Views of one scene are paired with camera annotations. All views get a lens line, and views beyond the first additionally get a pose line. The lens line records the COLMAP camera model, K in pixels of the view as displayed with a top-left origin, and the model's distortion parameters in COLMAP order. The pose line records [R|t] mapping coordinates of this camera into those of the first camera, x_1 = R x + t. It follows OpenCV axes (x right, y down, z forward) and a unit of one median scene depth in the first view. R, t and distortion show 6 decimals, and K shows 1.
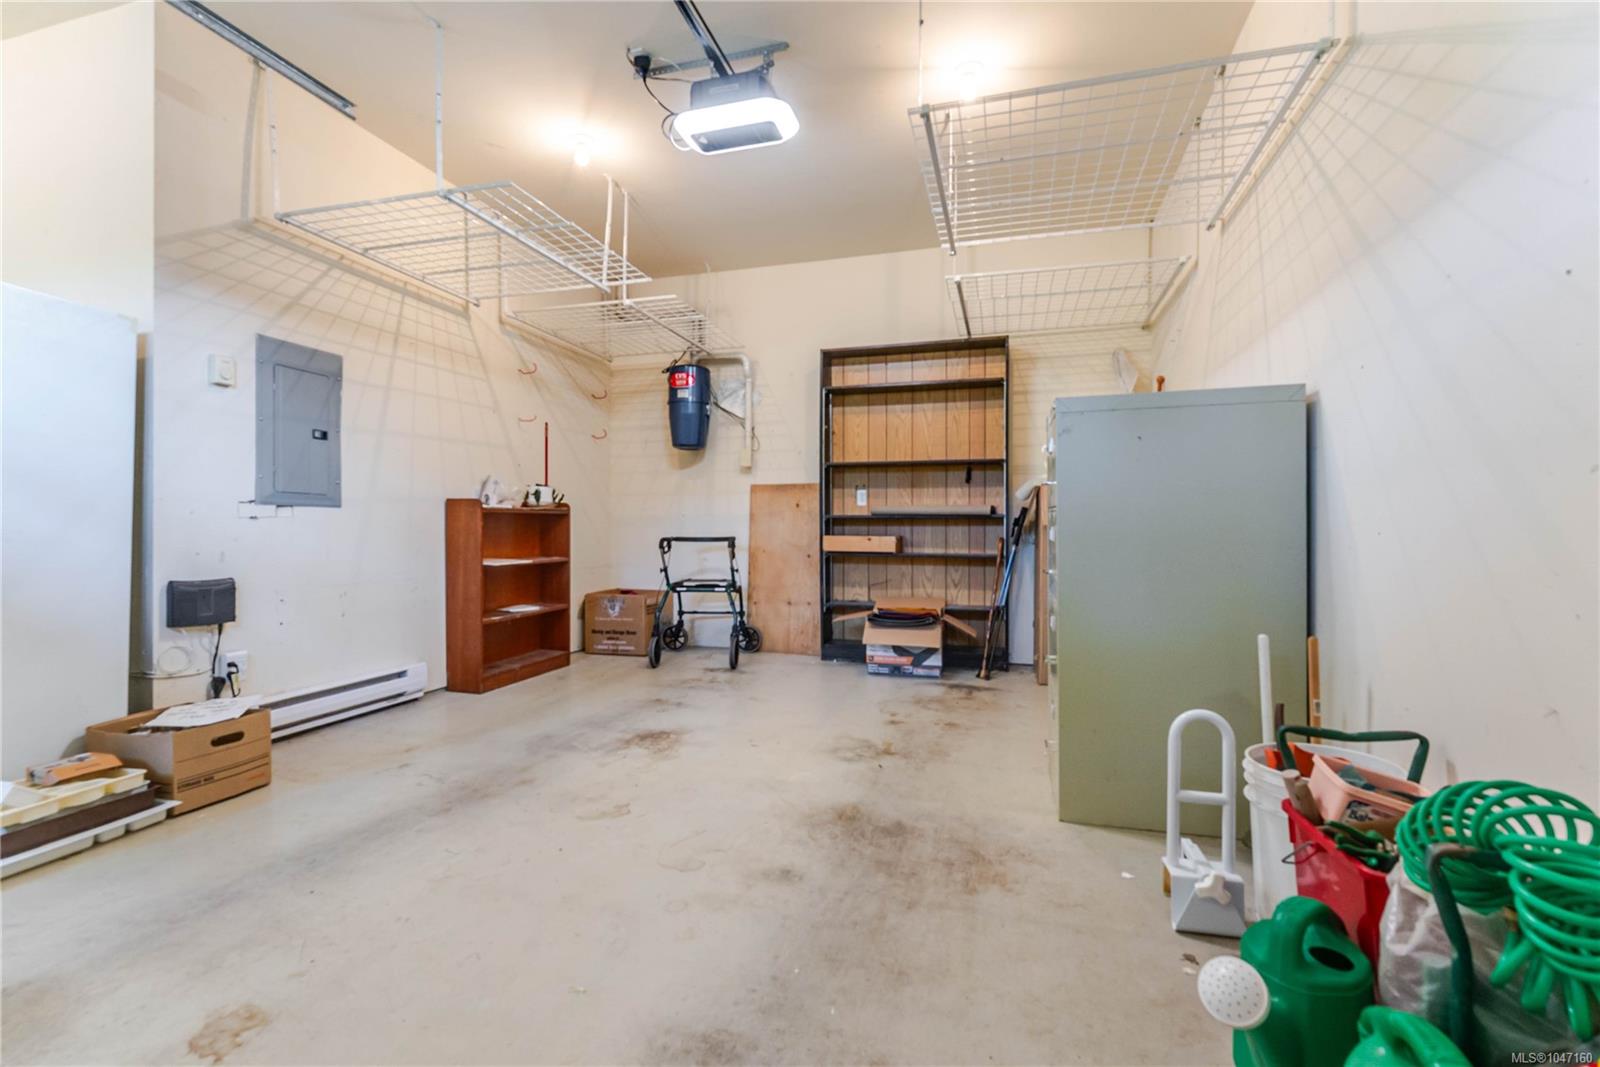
lens RADIAL K [[713.5, 0, 800.0], [0, 713.5, 533.5], [0, 0, 1]] dist [0.000342, -0.000030]
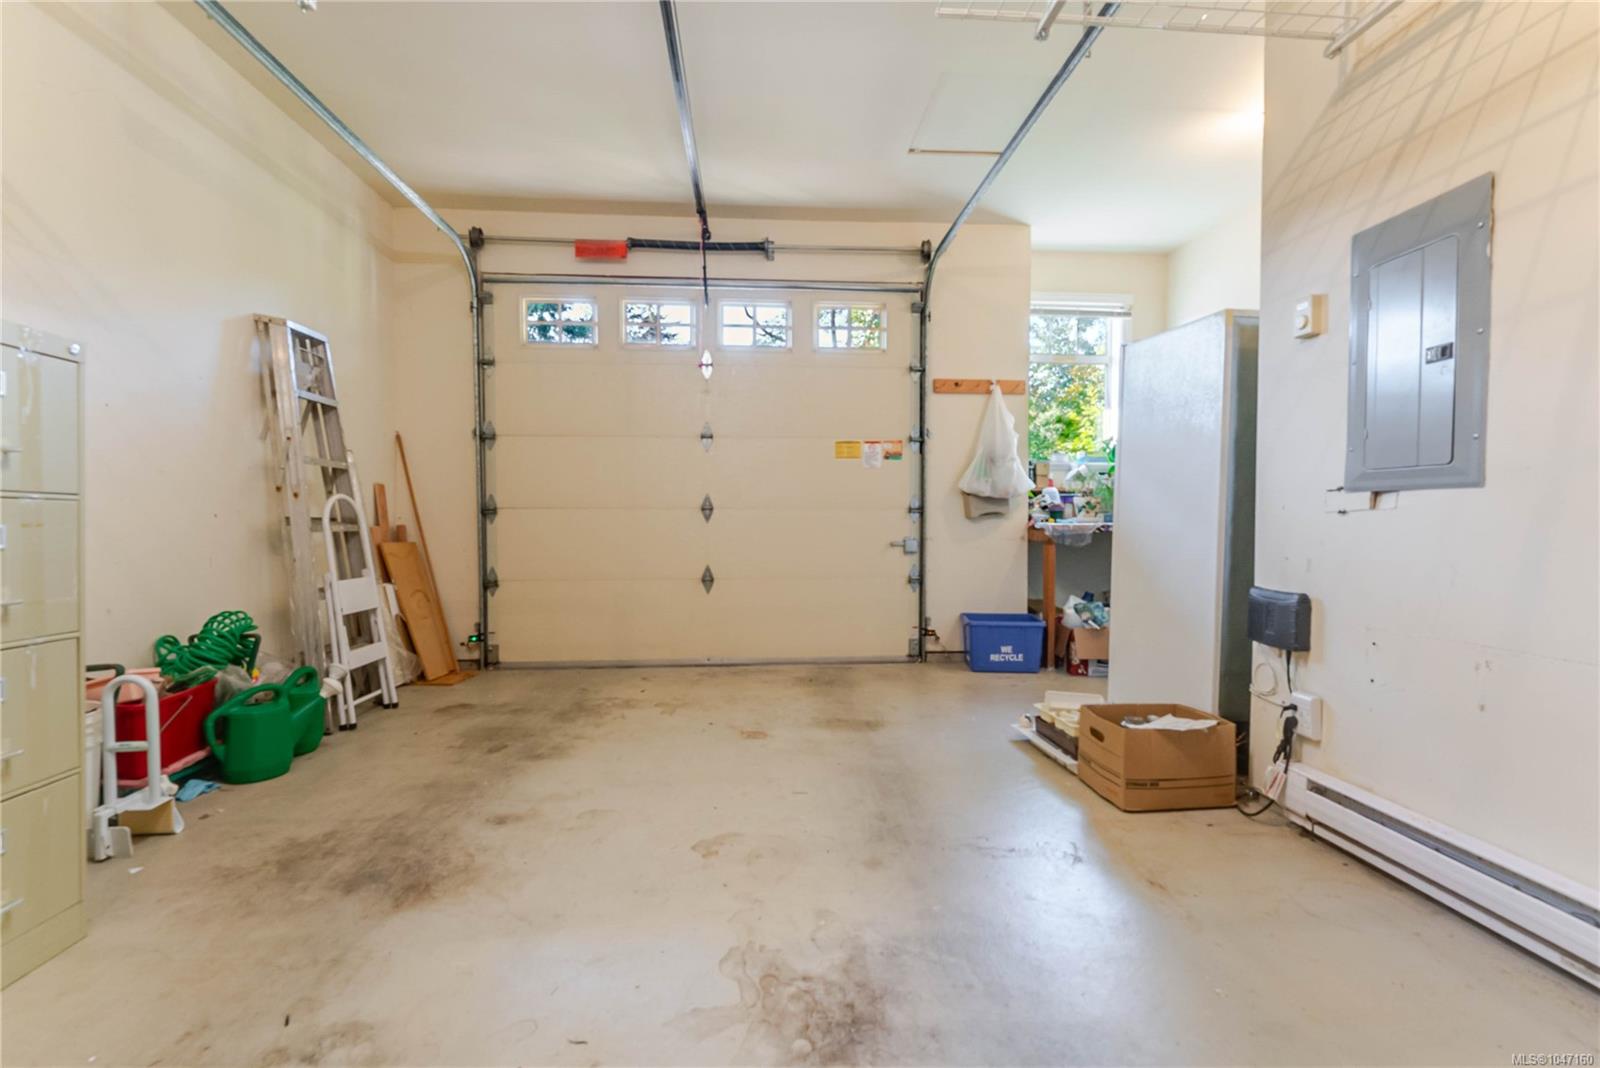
lens RADIAL K [[713.5, 0, 800.0], [0, 713.5, 534.0], [0, 0, 1]] dist [0.000342, -0.000030]
pose [[-0.931445, 0.005612, -0.363839, -0.043016], [-0.003881, 0.999671, 0.025356, -0.020218], [0.363862, 0.025030, -0.931117, 1.821296]]
